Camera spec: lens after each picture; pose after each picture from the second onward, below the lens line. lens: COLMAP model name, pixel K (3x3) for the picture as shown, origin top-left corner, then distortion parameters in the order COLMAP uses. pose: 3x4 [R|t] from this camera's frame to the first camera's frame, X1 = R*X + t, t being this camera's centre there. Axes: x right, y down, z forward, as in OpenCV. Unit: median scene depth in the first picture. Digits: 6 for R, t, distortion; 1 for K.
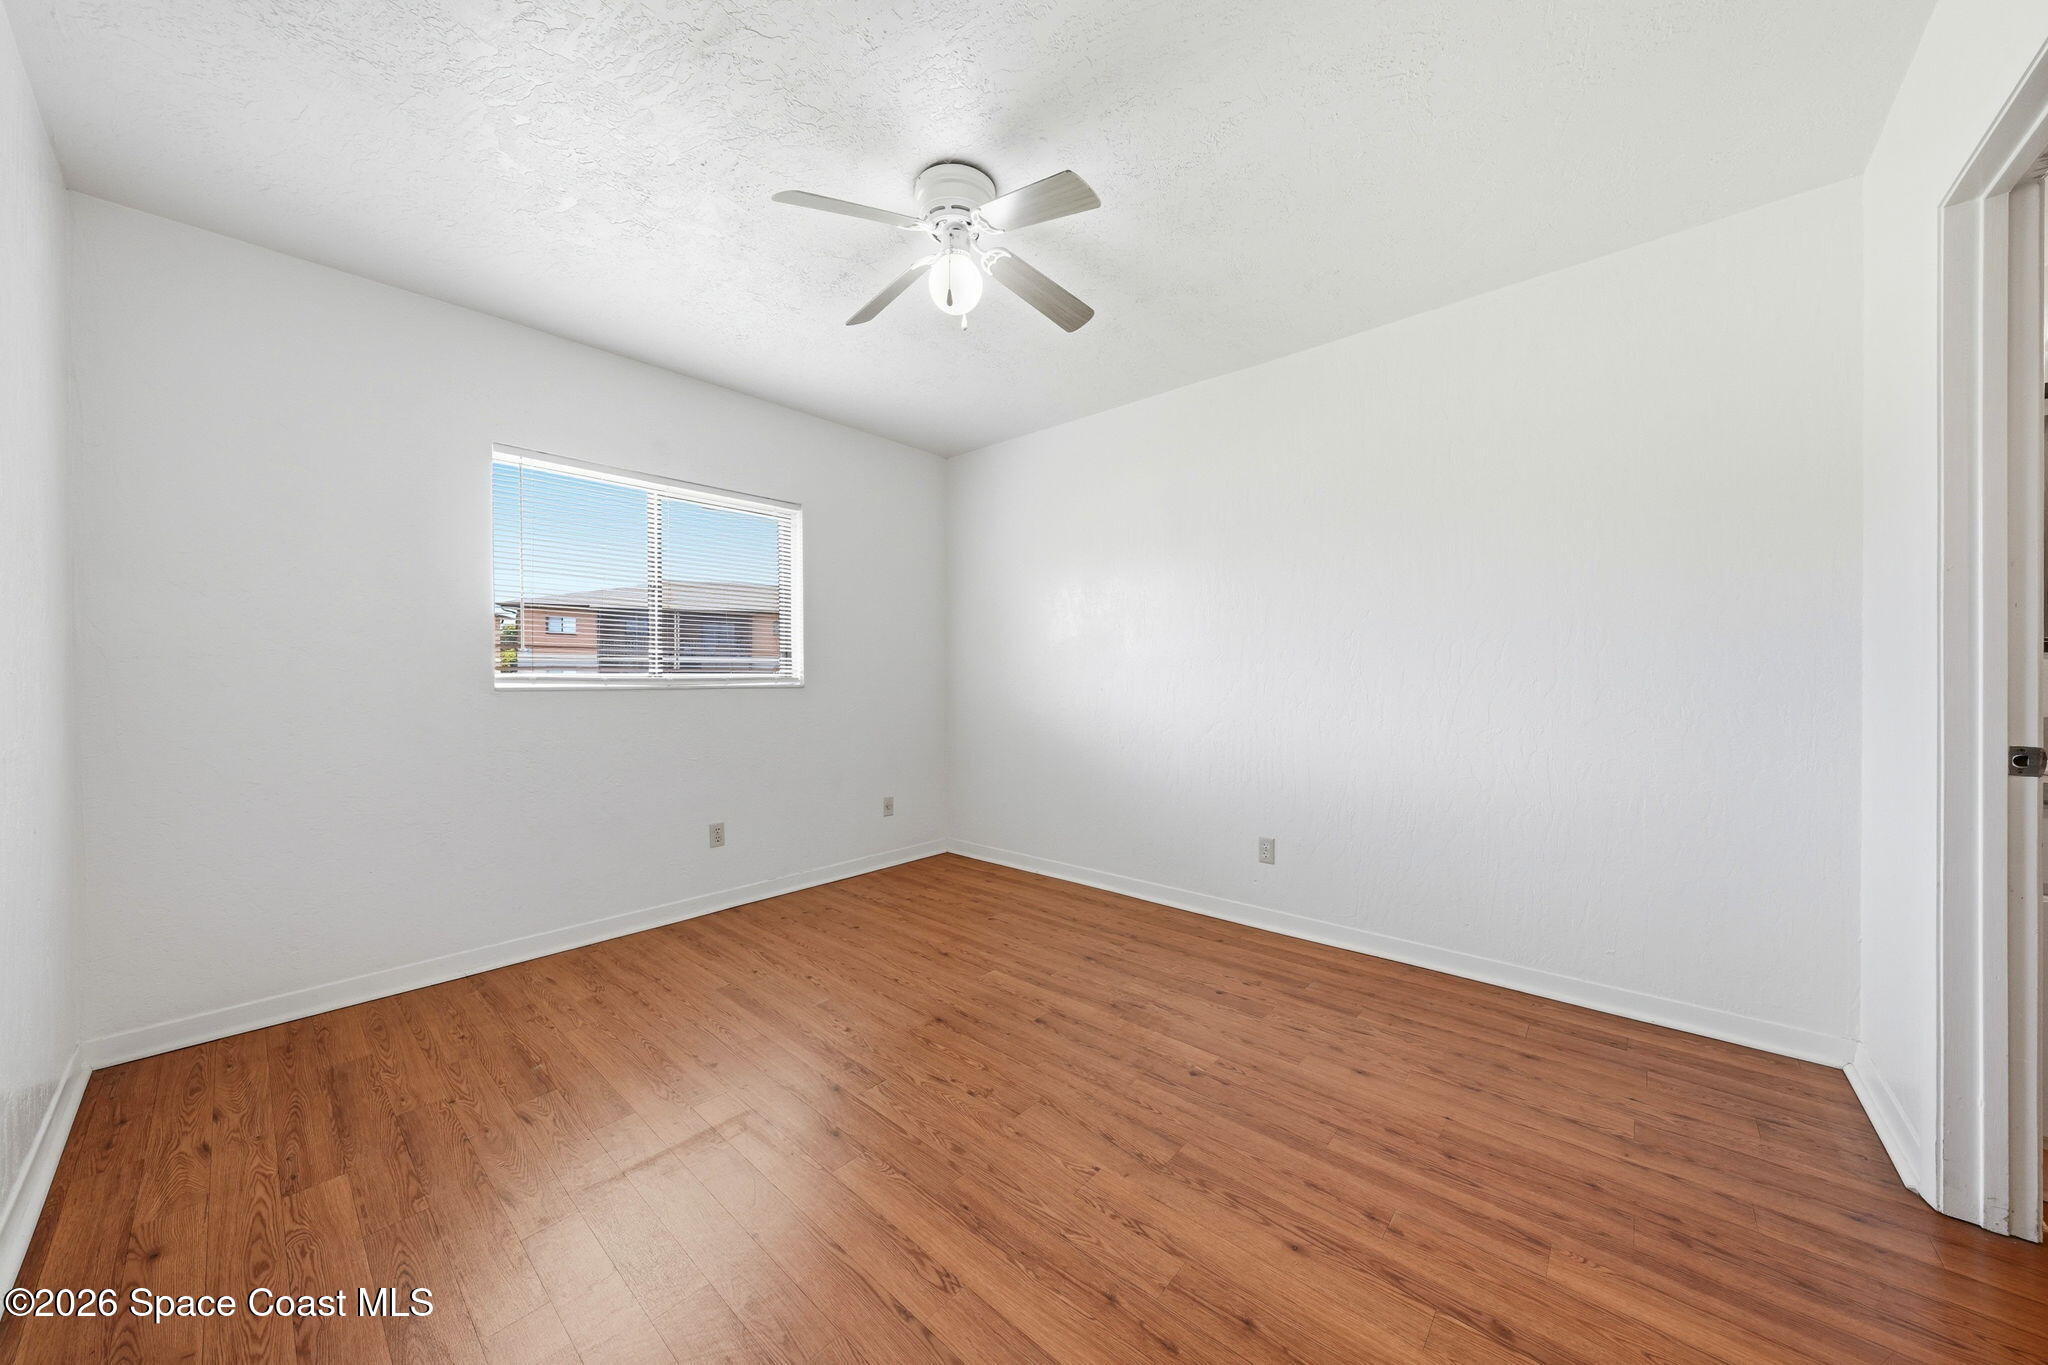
lens RADIAL K [[708.1, 0, 1026.6], [0, 708.1, 685.2], [0, 0, 1]] dist [0.000006, 0.000098]
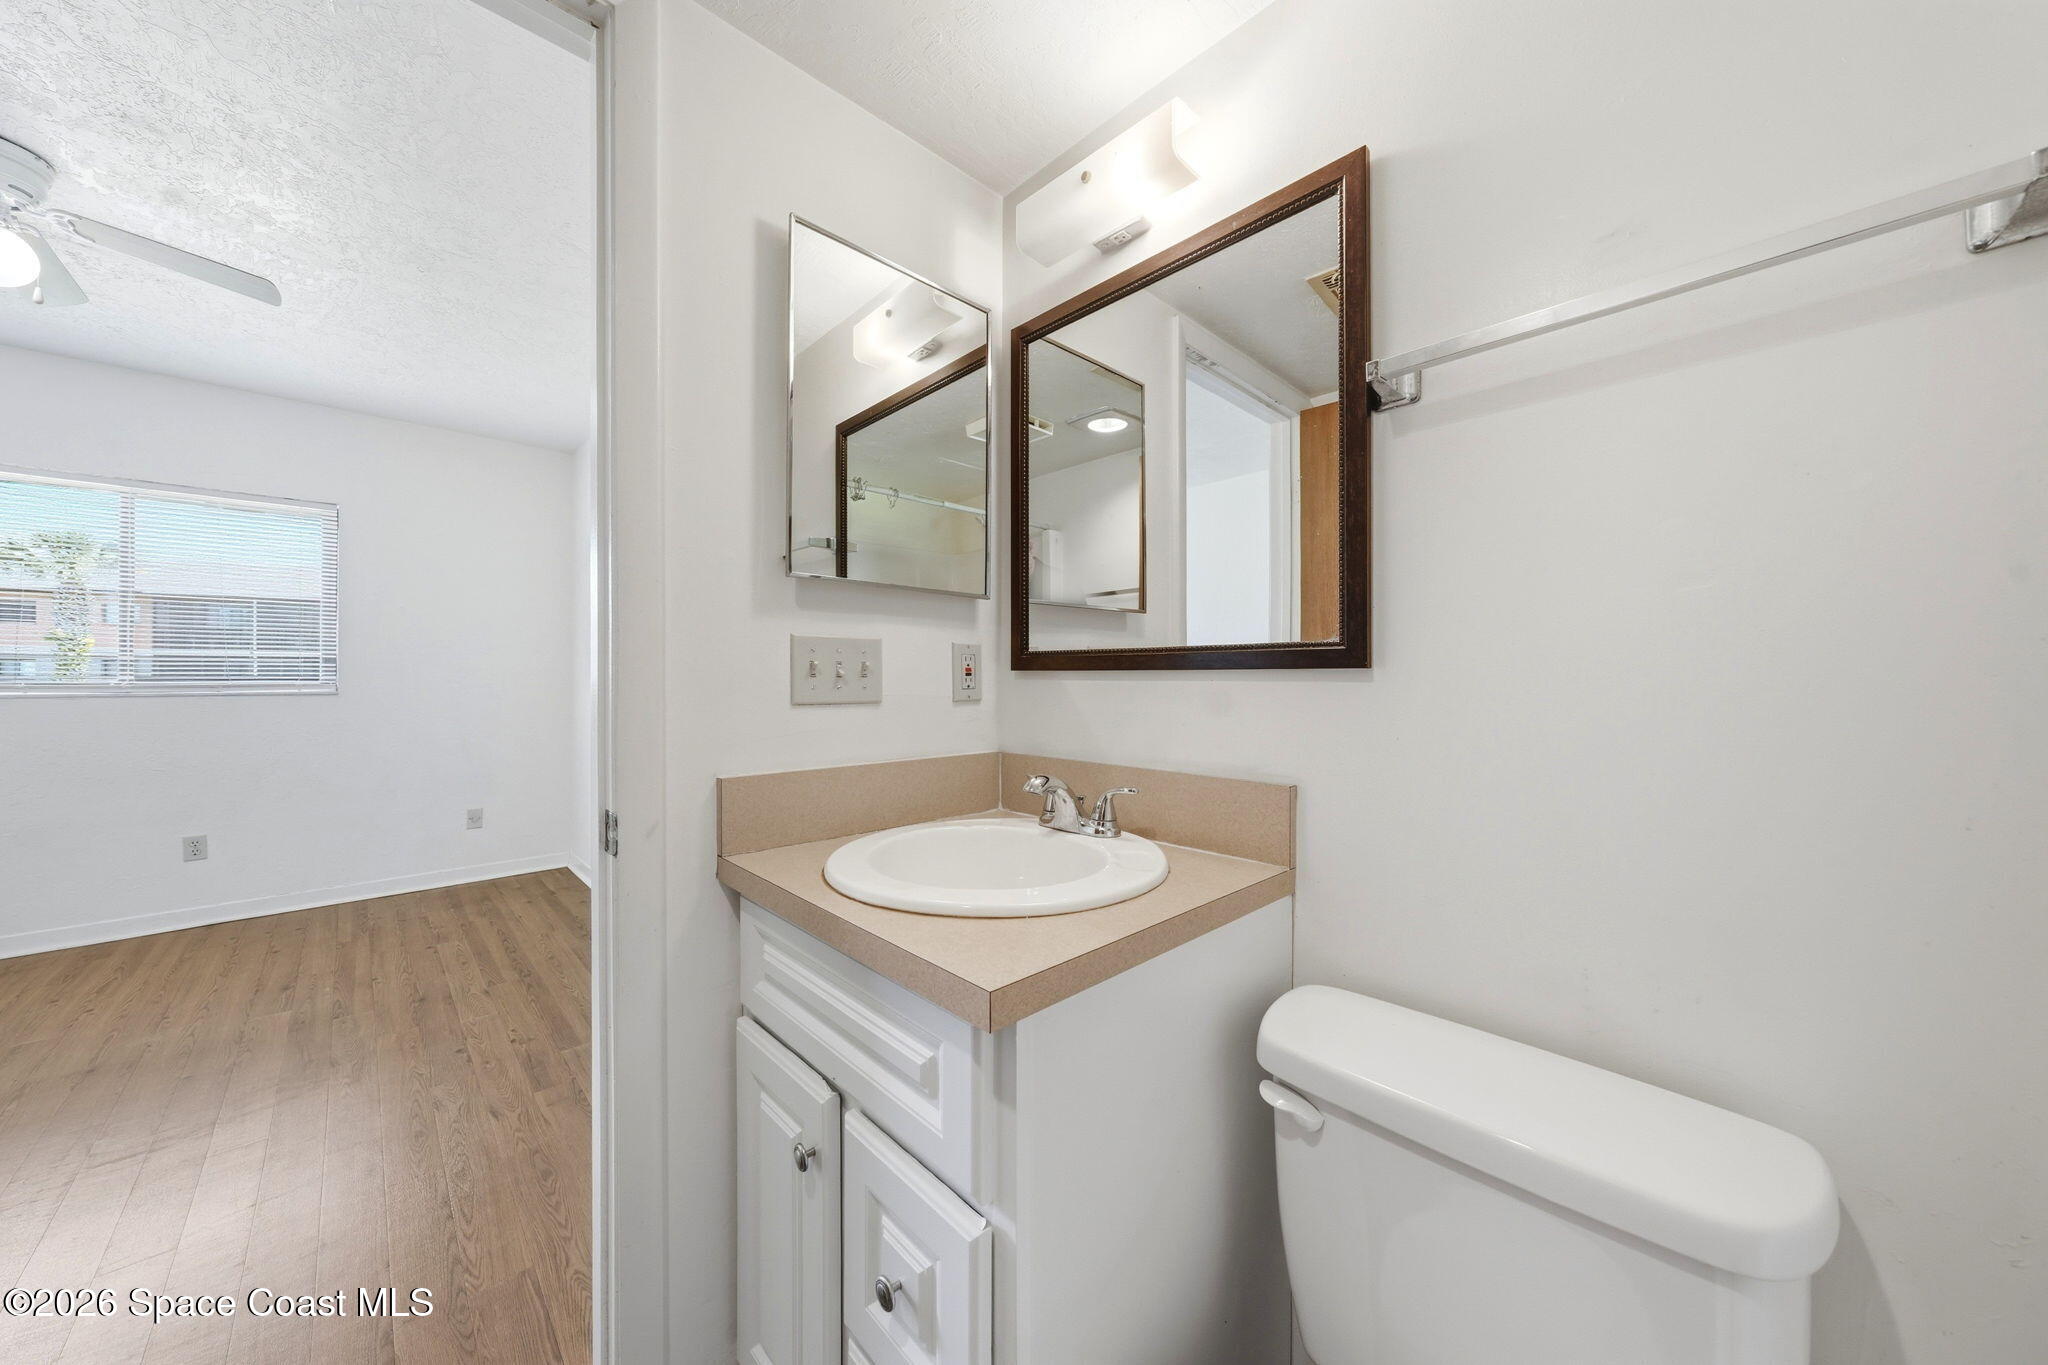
lens RADIAL K [[708.1, 0, 1029.7], [0, 708.1, 679.6], [0, 0, 1]] dist [0.000006, 0.000098]
pose [[0.996499, 0.004864, -0.083466, 1.051203], [-0.005475, 0.999960, -0.007087, -0.023087], [0.083428, 0.007519, 0.996485, 0.183464]]
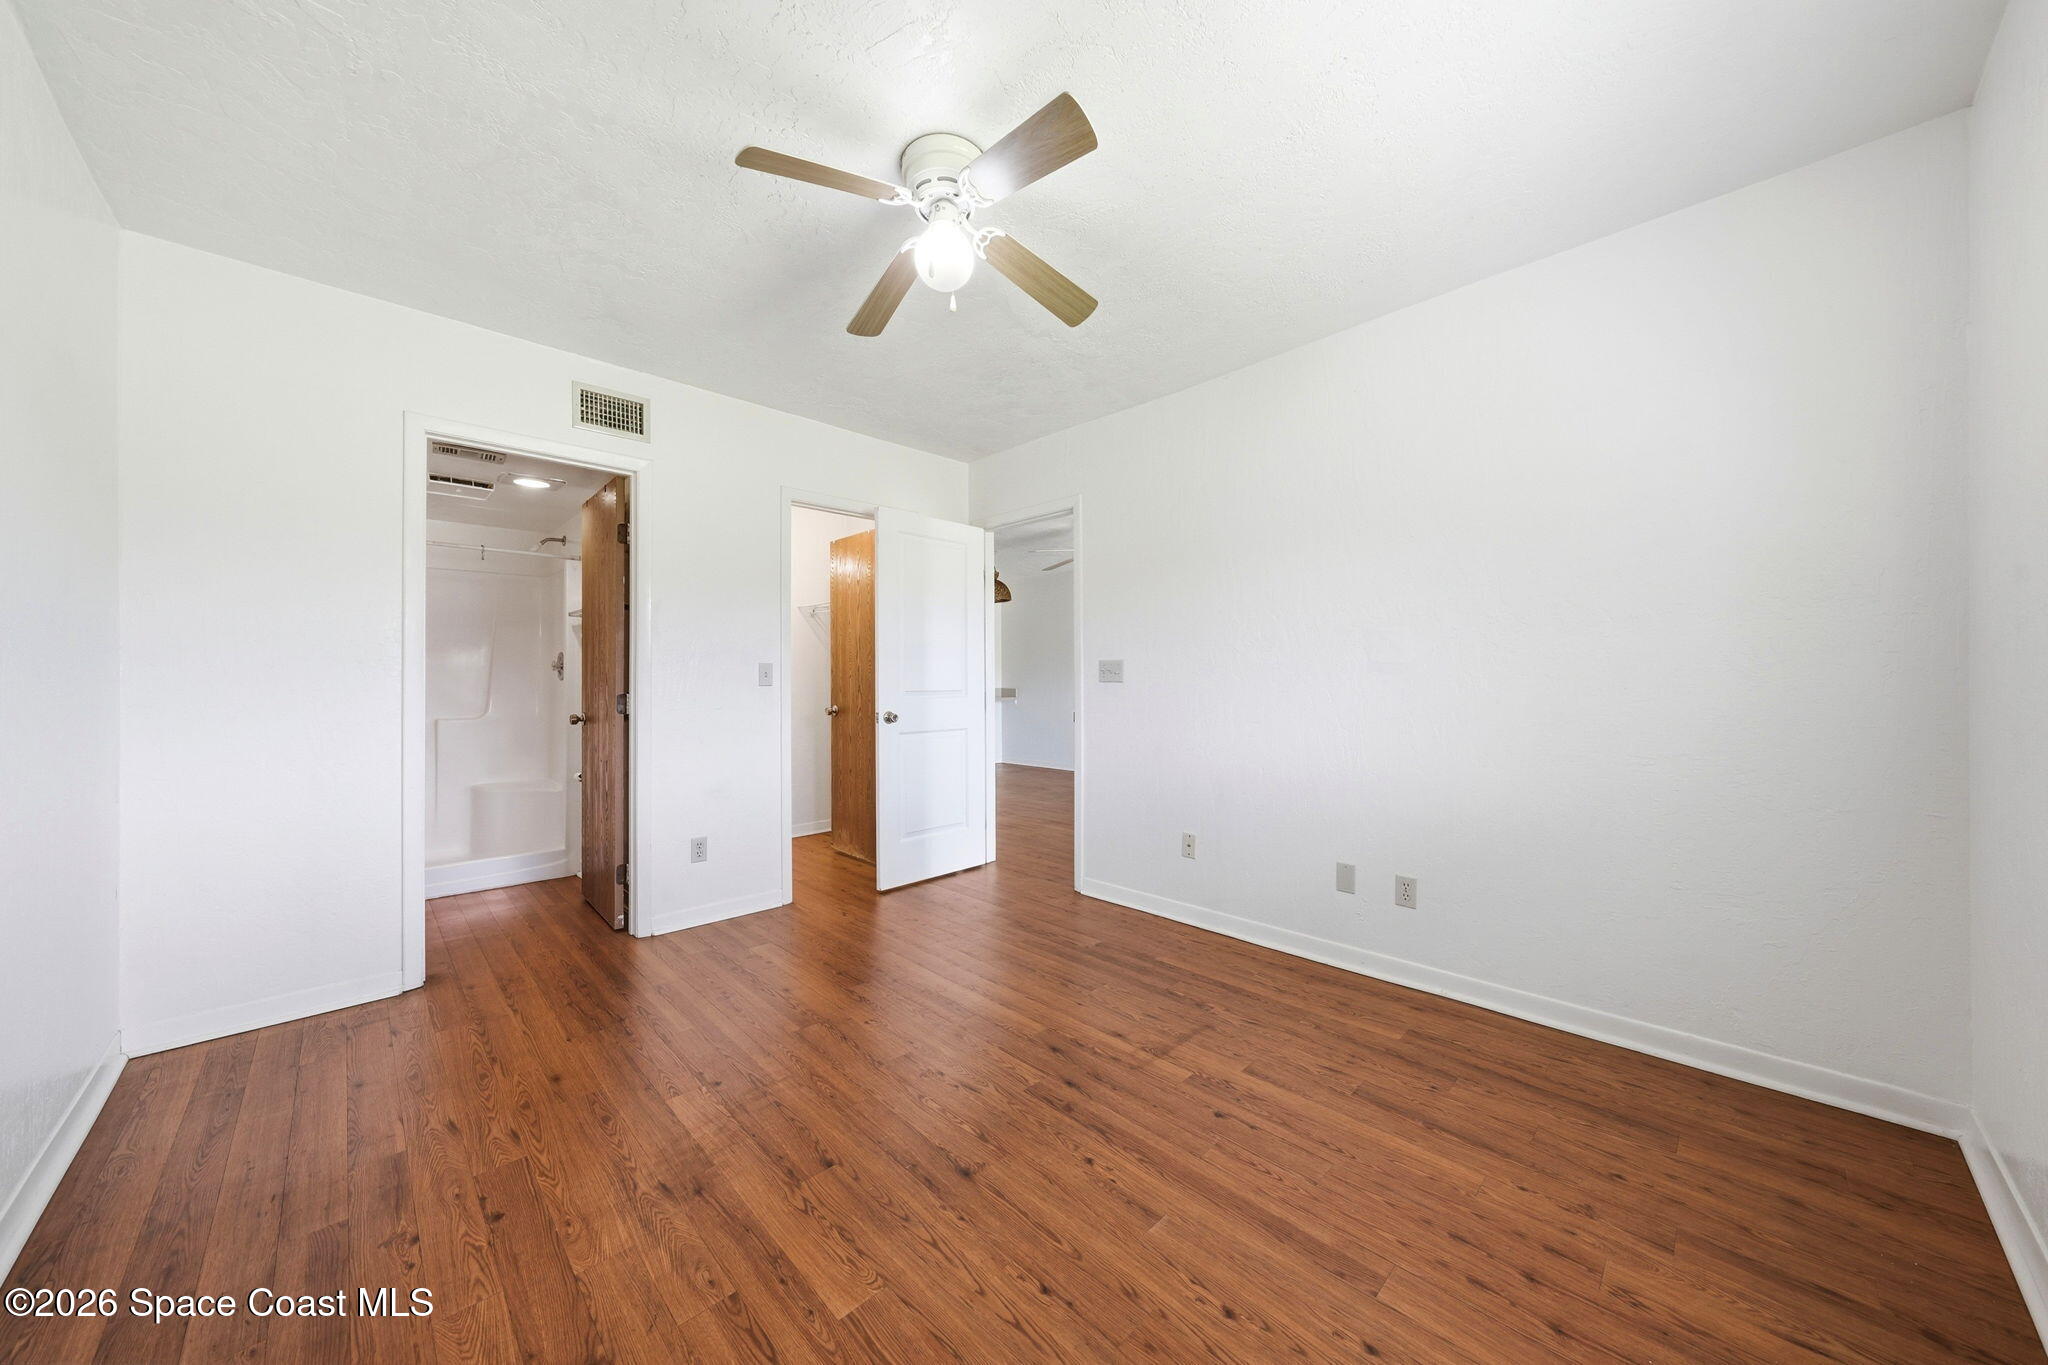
lens RADIAL K [[708.1, 0, 1019.0], [0, 708.1, 669.3], [0, 0, 1]] dist [0.000006, 0.000098]
pose [[-0.996533, 0.009095, 0.082702, -0.220310], [0.008703, 0.999949, -0.005096, -0.021032], [-0.082744, -0.004358, -0.996561, 1.568265]]
